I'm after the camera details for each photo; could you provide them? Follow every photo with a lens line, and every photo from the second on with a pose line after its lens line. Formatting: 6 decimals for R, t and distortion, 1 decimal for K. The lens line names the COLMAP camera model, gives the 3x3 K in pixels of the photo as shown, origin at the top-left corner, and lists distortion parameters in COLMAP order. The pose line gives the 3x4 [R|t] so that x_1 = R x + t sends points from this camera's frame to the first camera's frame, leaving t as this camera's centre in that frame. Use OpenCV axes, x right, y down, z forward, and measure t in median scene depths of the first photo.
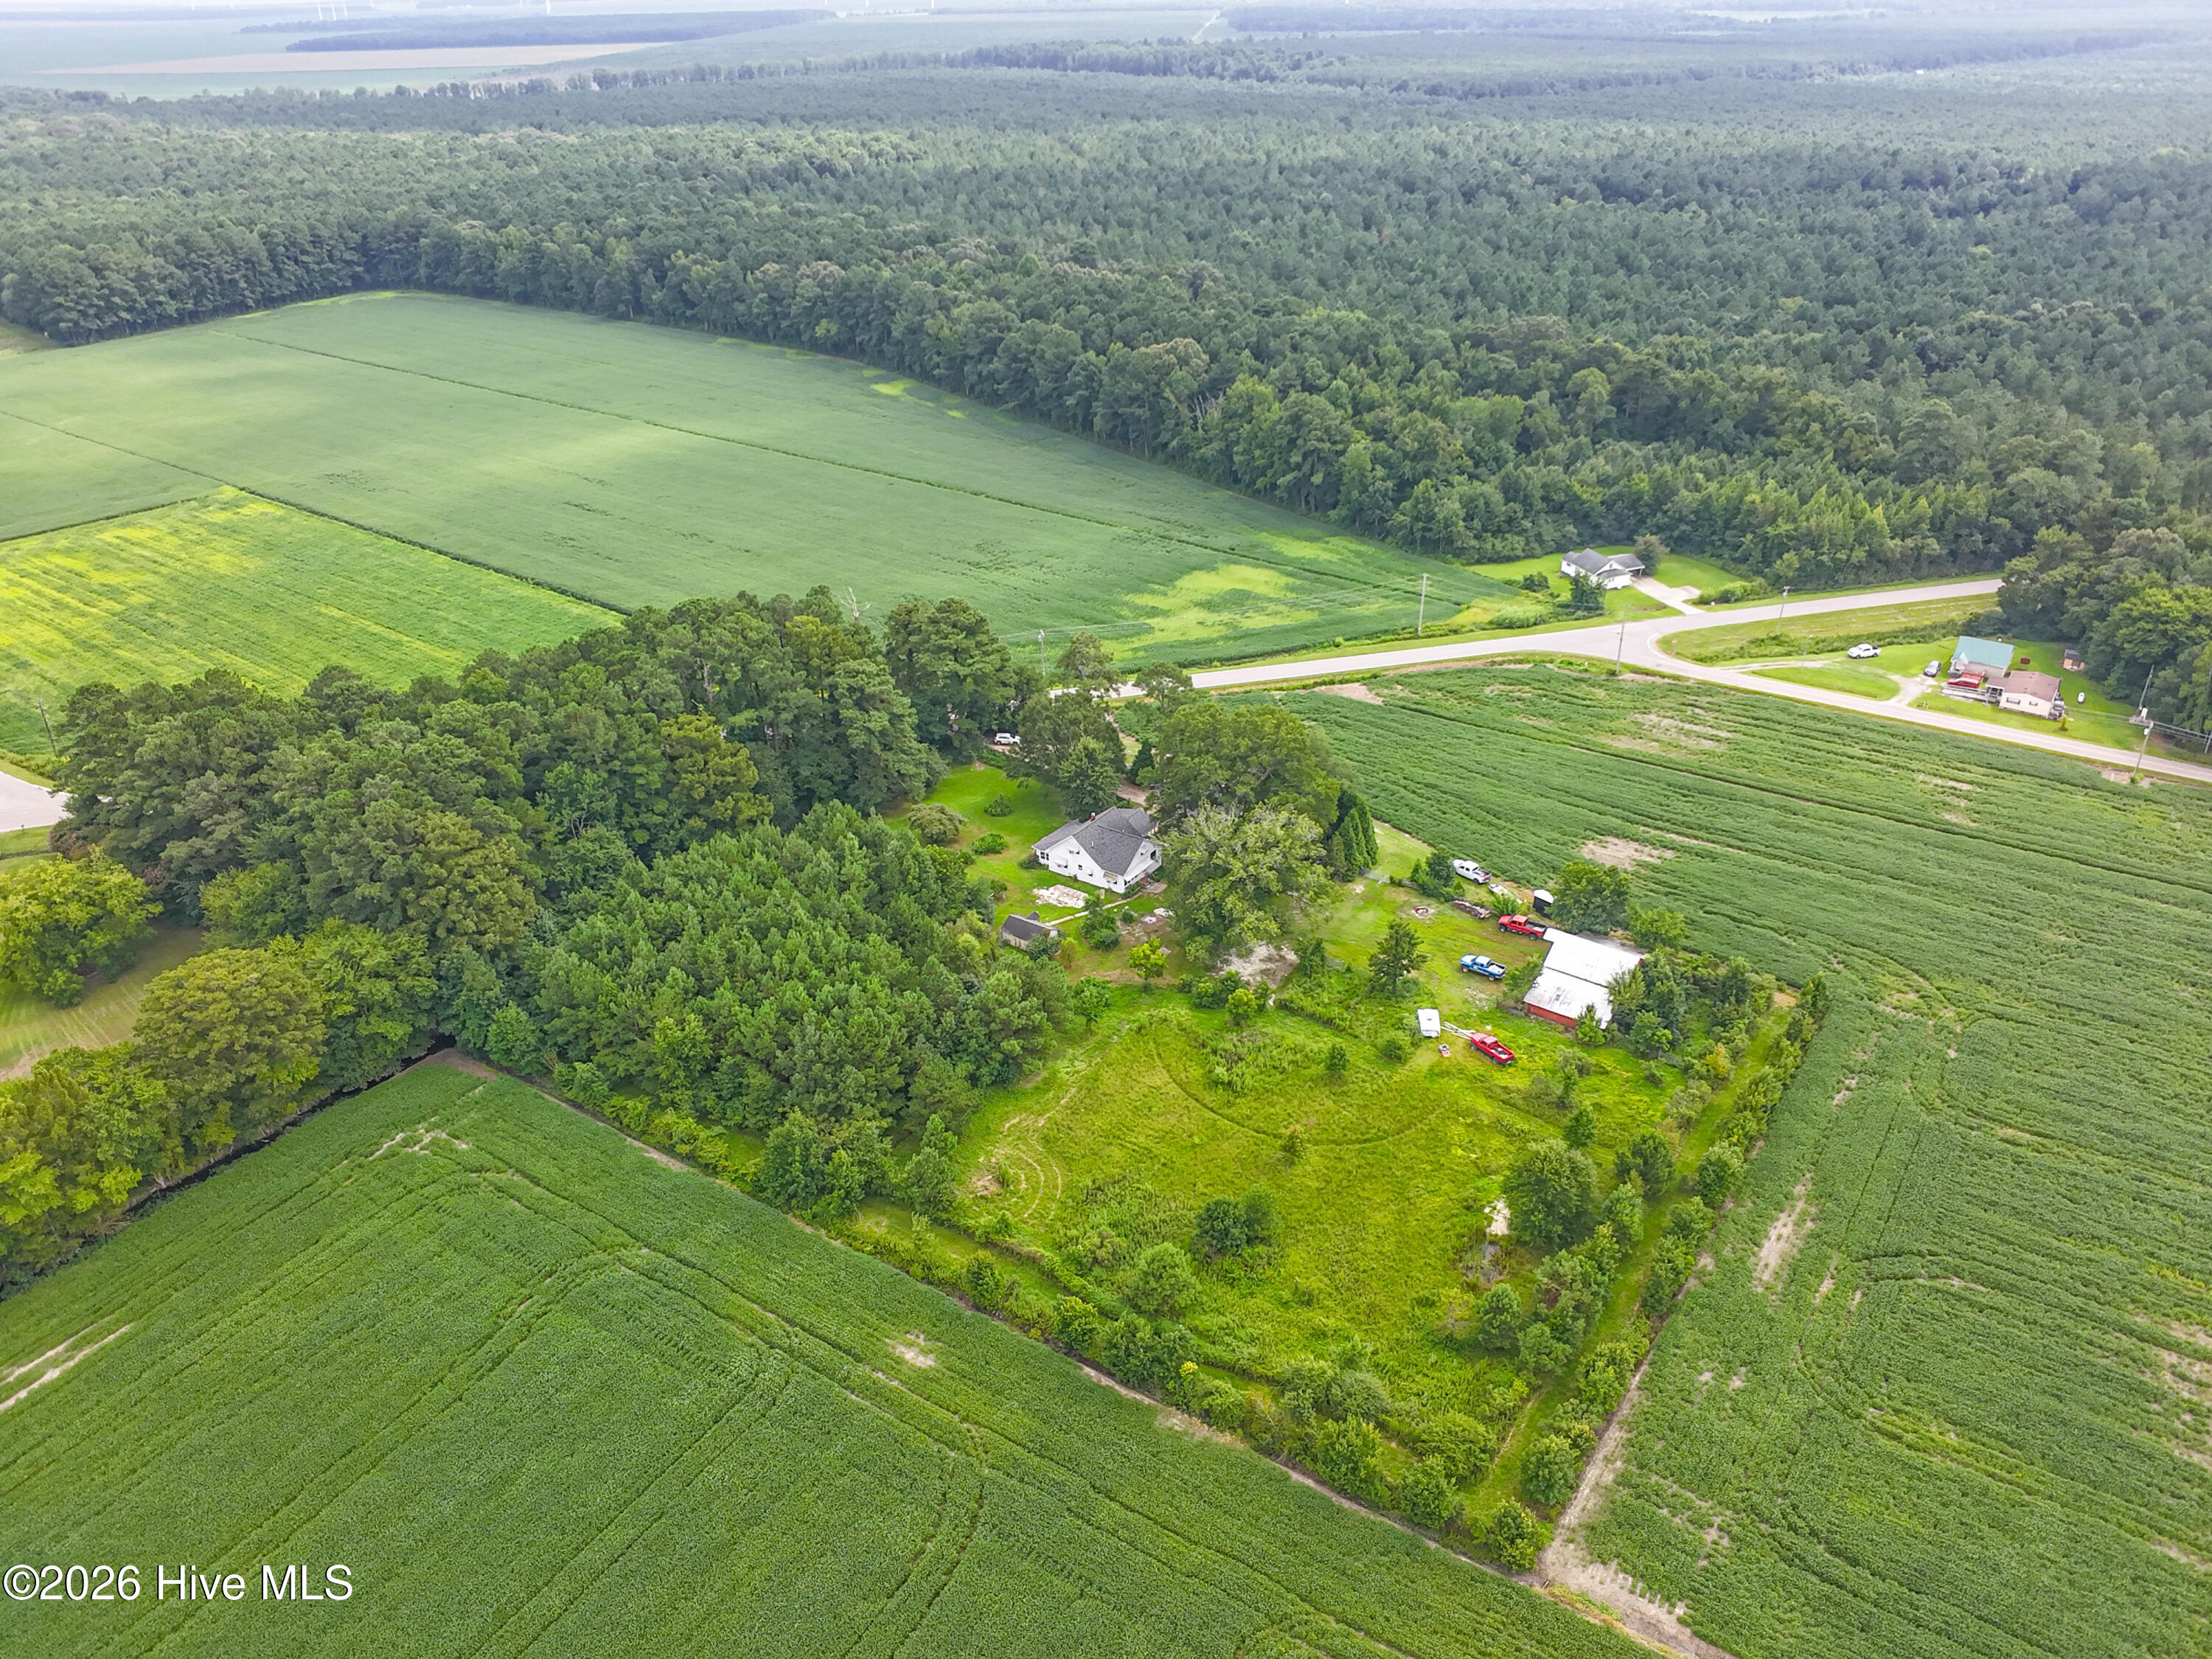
lens RADIAL K [[1623.4, 0, 1106.0], [0, 1623.4, 829.5], [0, 0, 1]] dist [-0.004726, -0.044643]
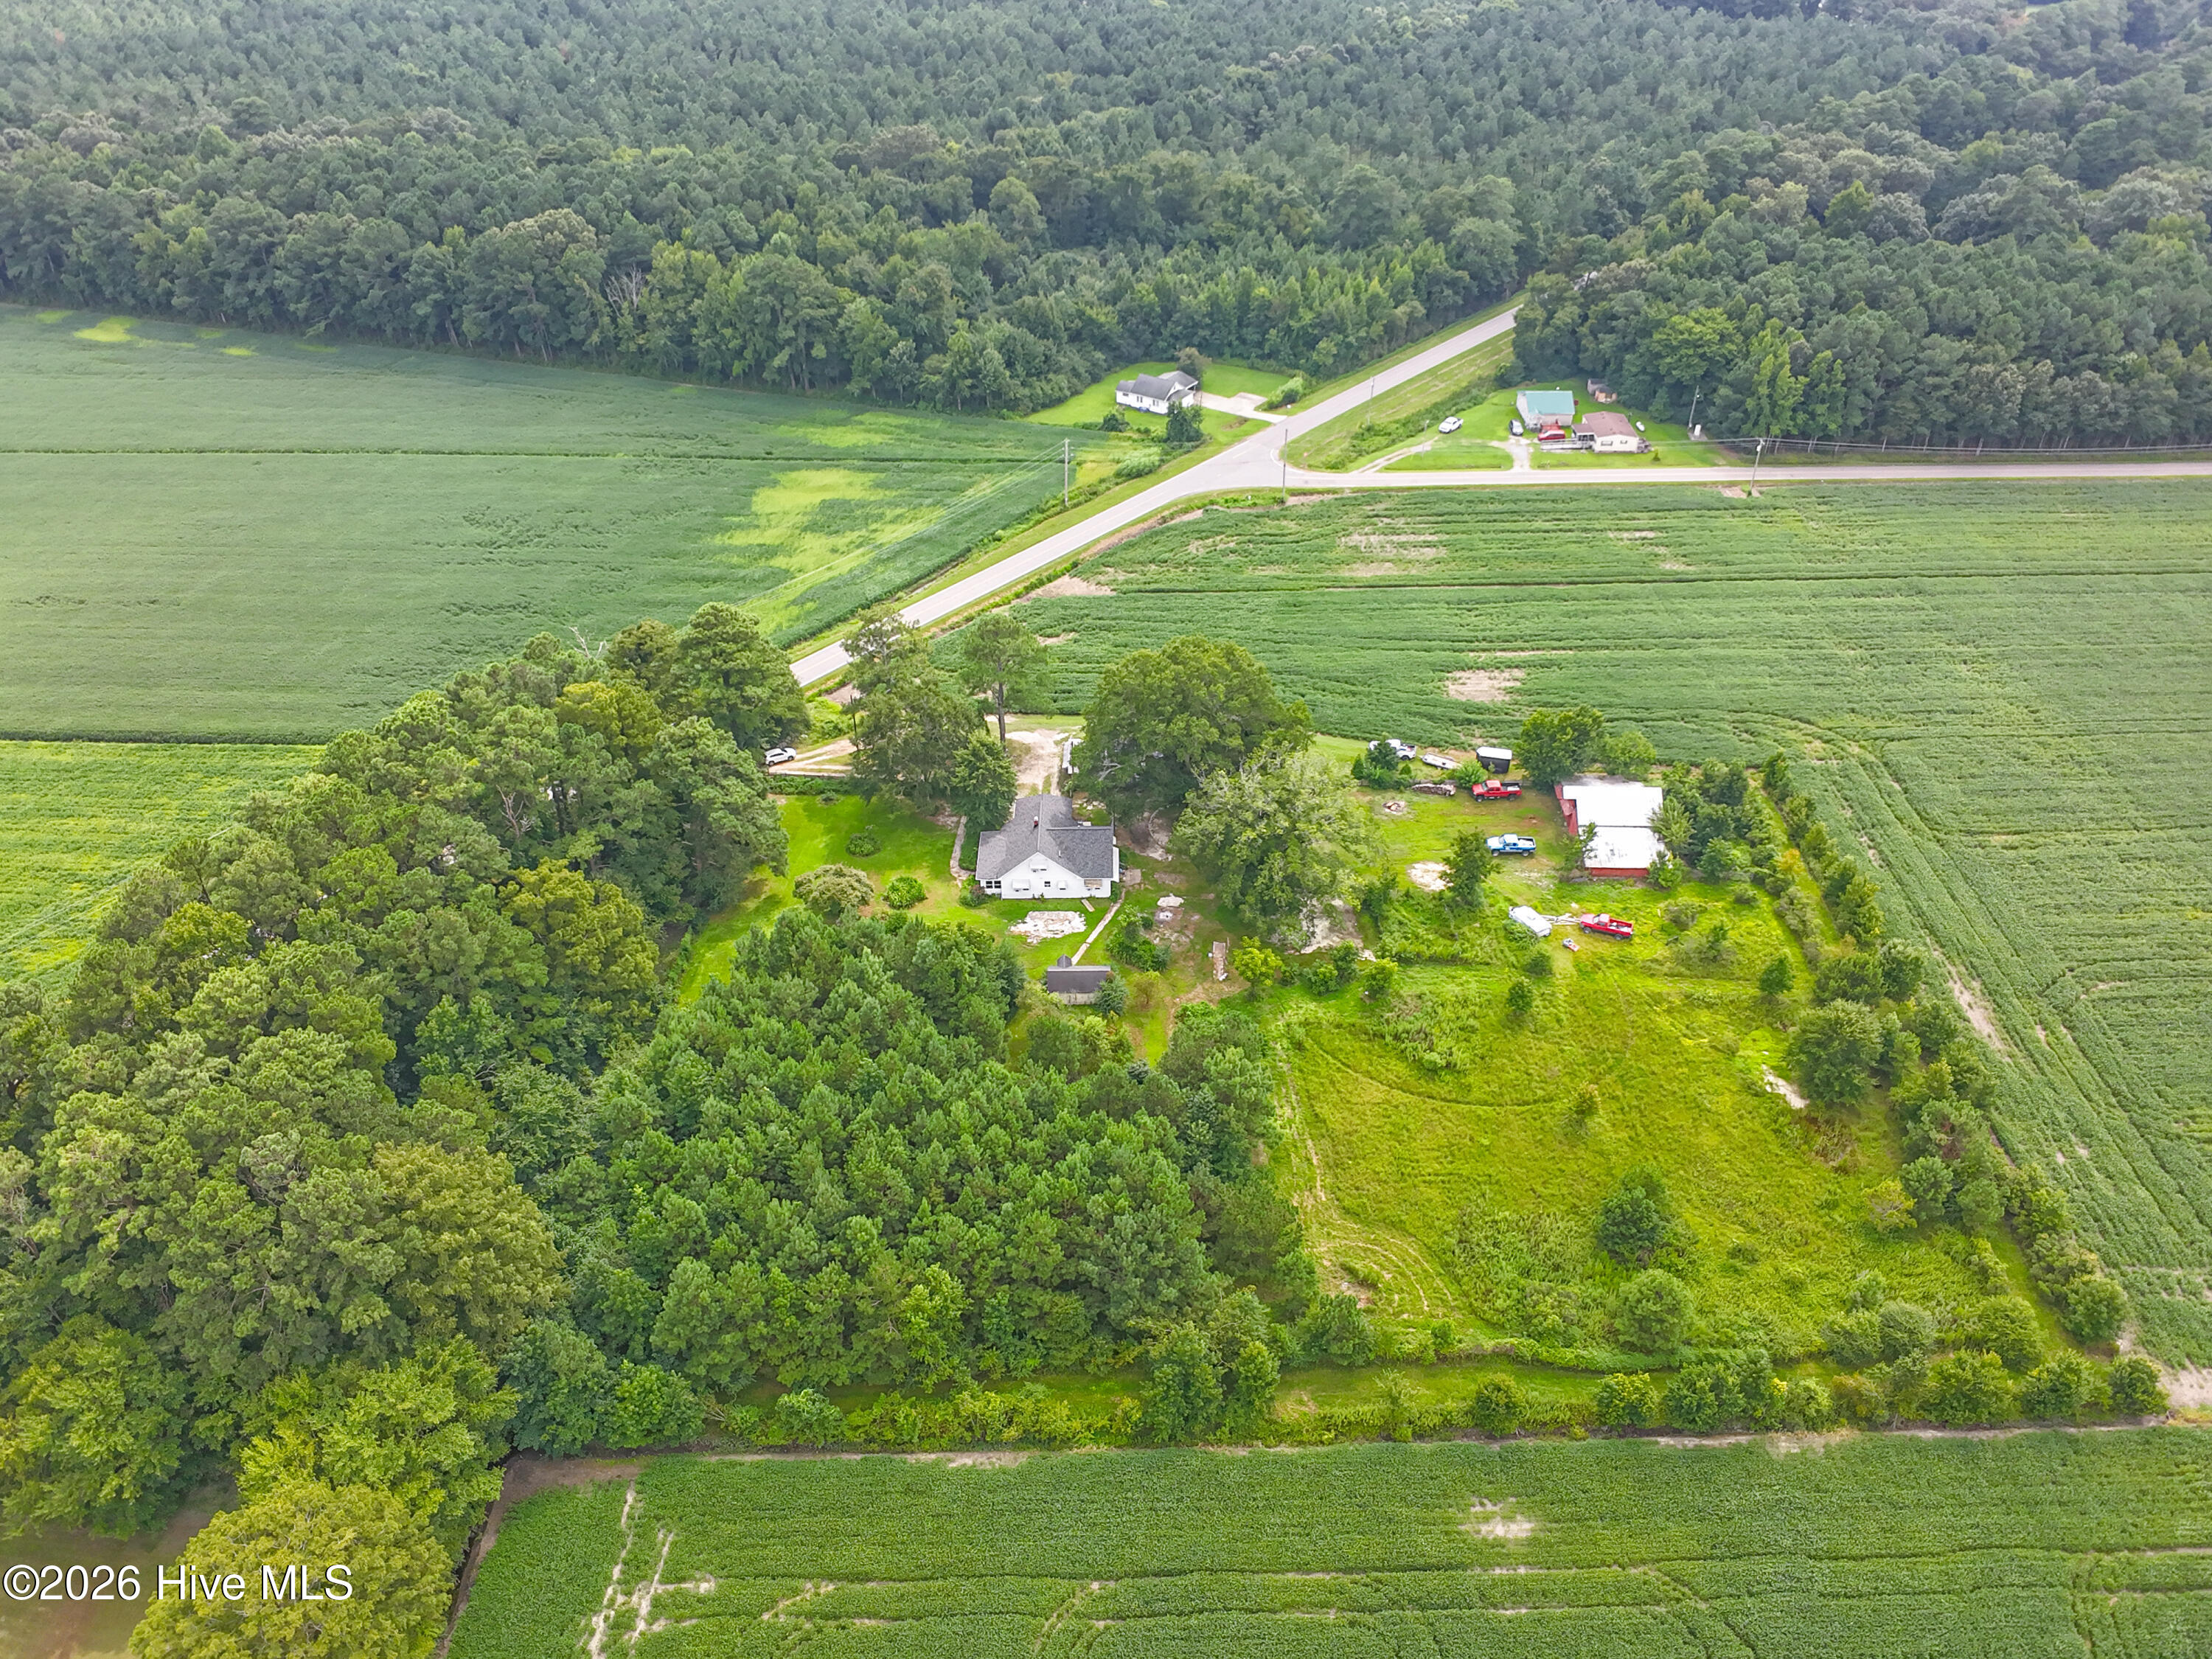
lens RADIAL K [[1623.4, 0, 1106.0], [0, 1623.4, 829.5], [0, 0, 1]] dist [-0.004726, -0.044643]
pose [[0.823383, -0.322350, 0.467045, -0.296314], [0.265148, 0.946177, 0.185595, -0.119749], [-0.501734, -0.028980, 0.864536, 0.205854]]
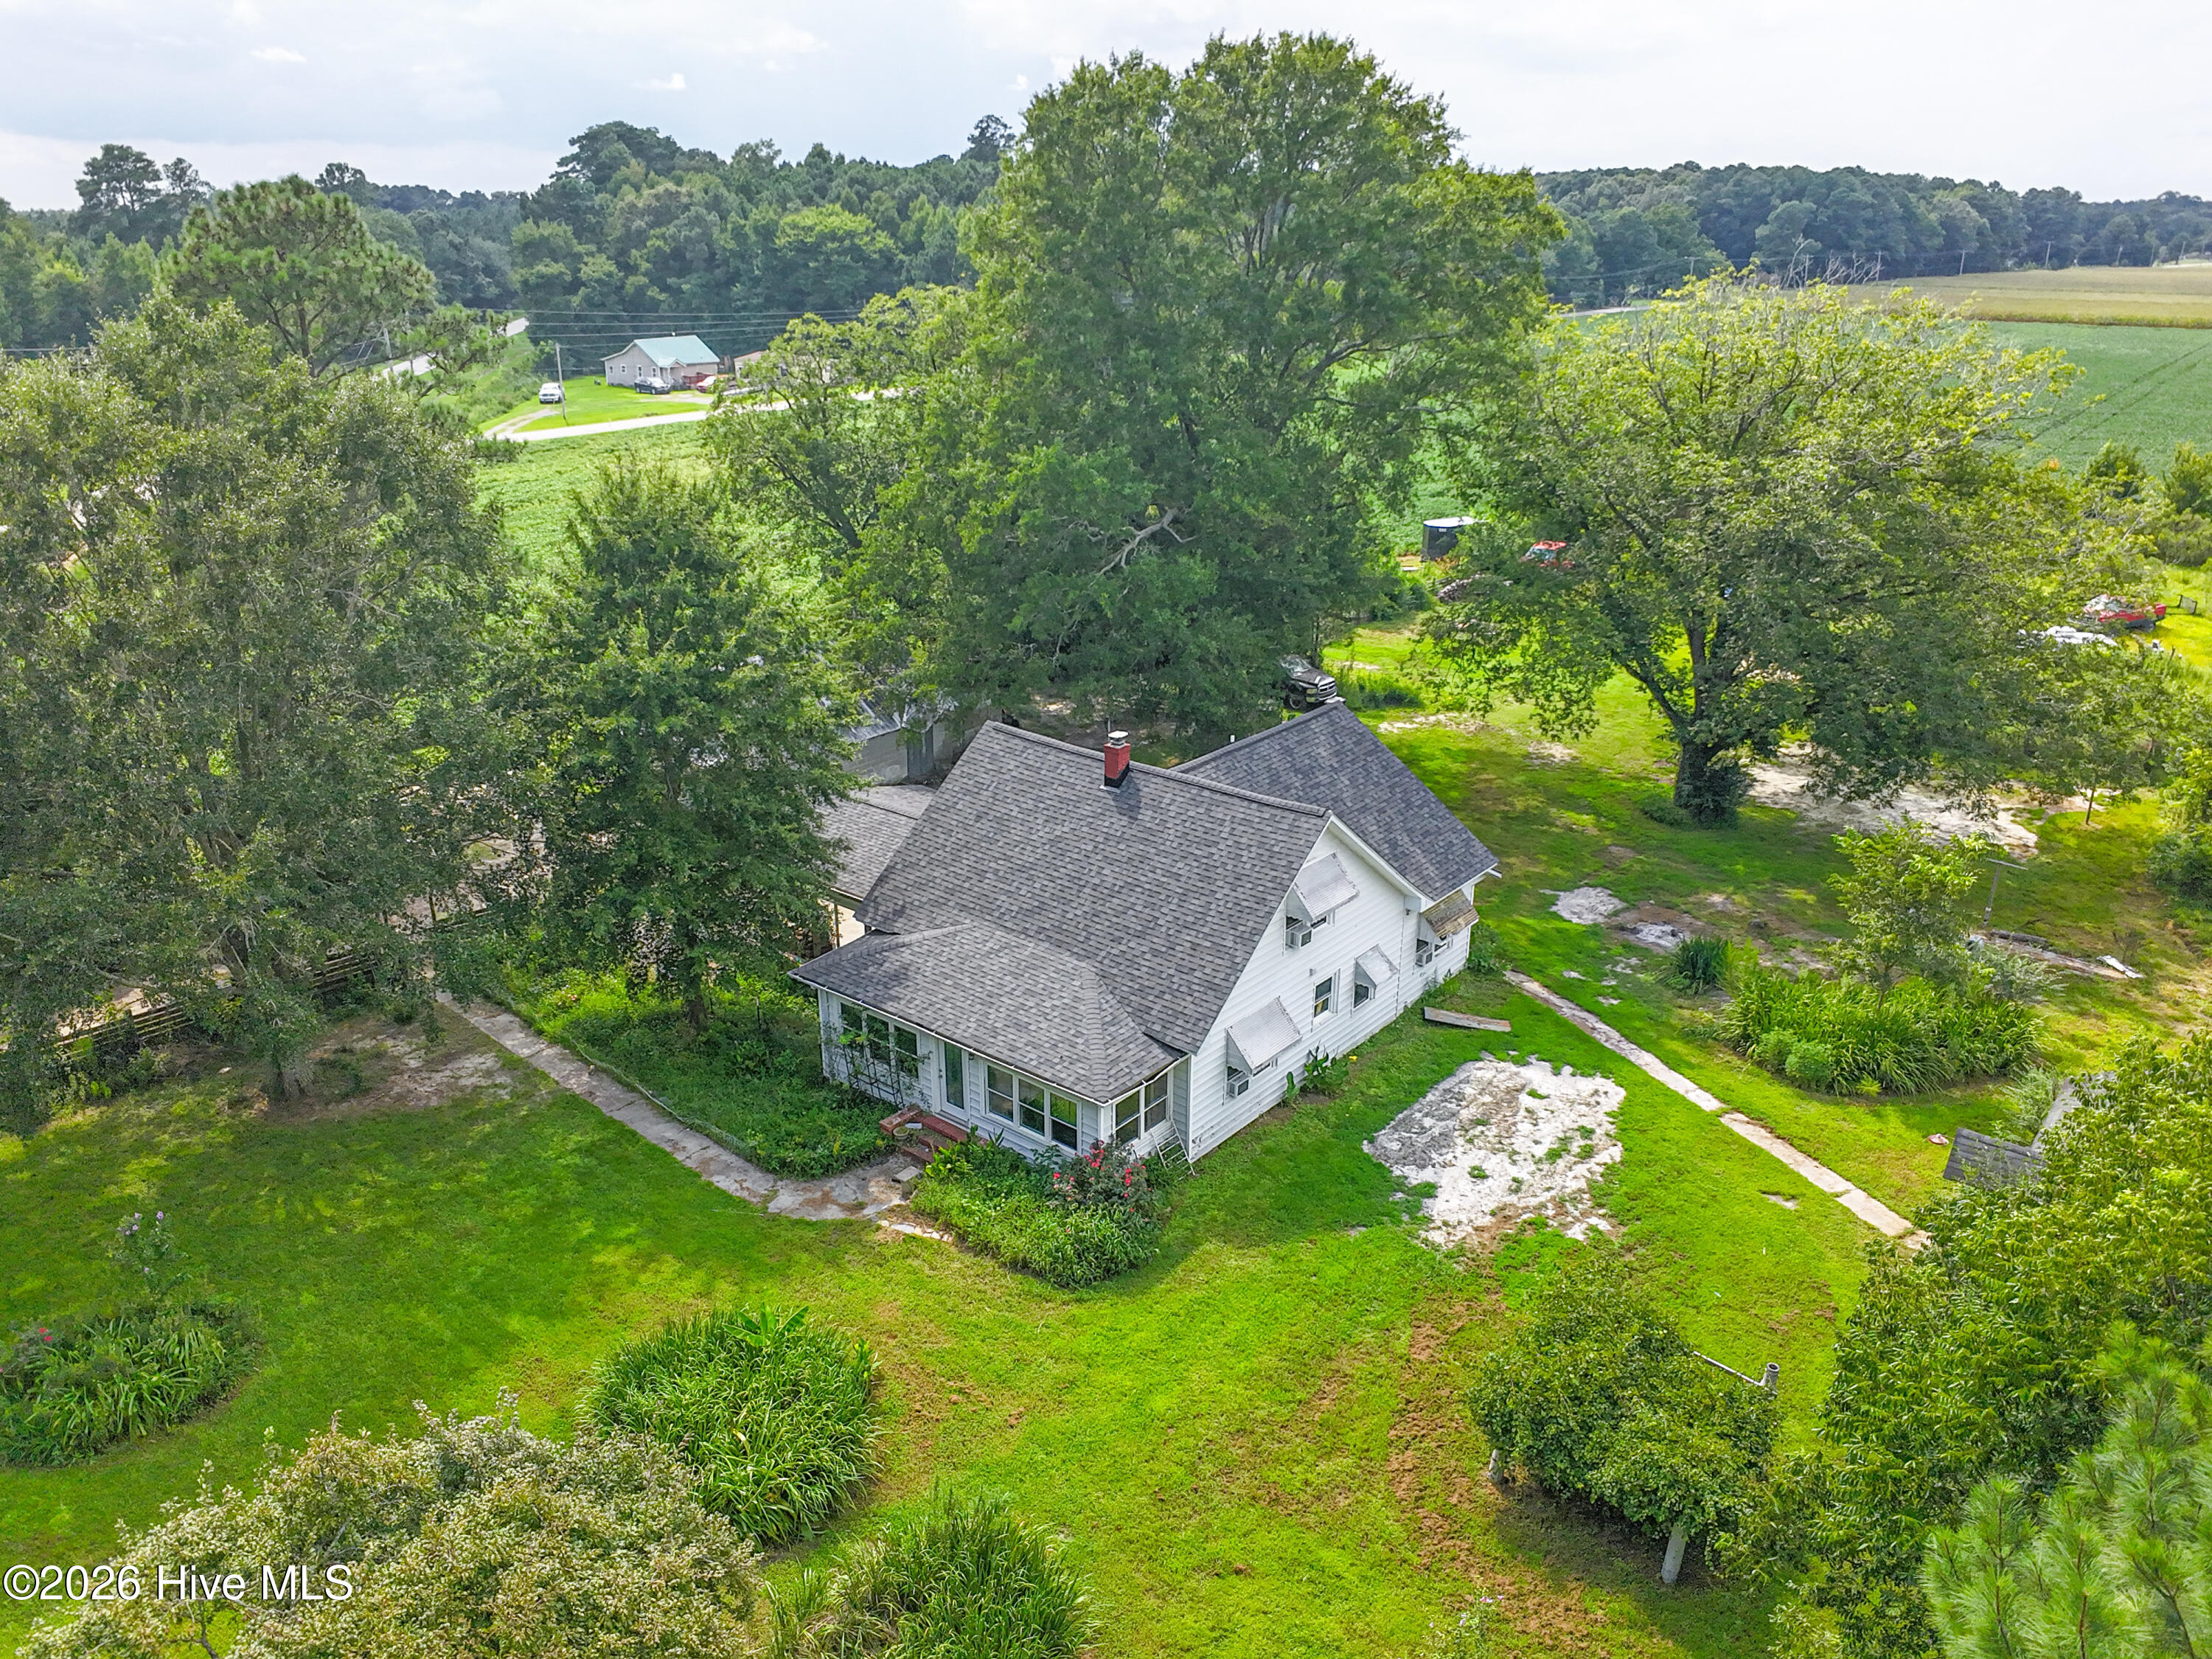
lens RADIAL K [[1623.4, 0, 1106.0], [0, 1623.4, 829.5], [0, 0, 1]] dist [-0.004726, -0.044643]
pose [[0.083880, -0.343281, 0.935480, -0.136776], [0.468811, 0.841997, 0.266940, -0.038199], [-0.879307, 0.416173, 0.231560, 0.770816]]
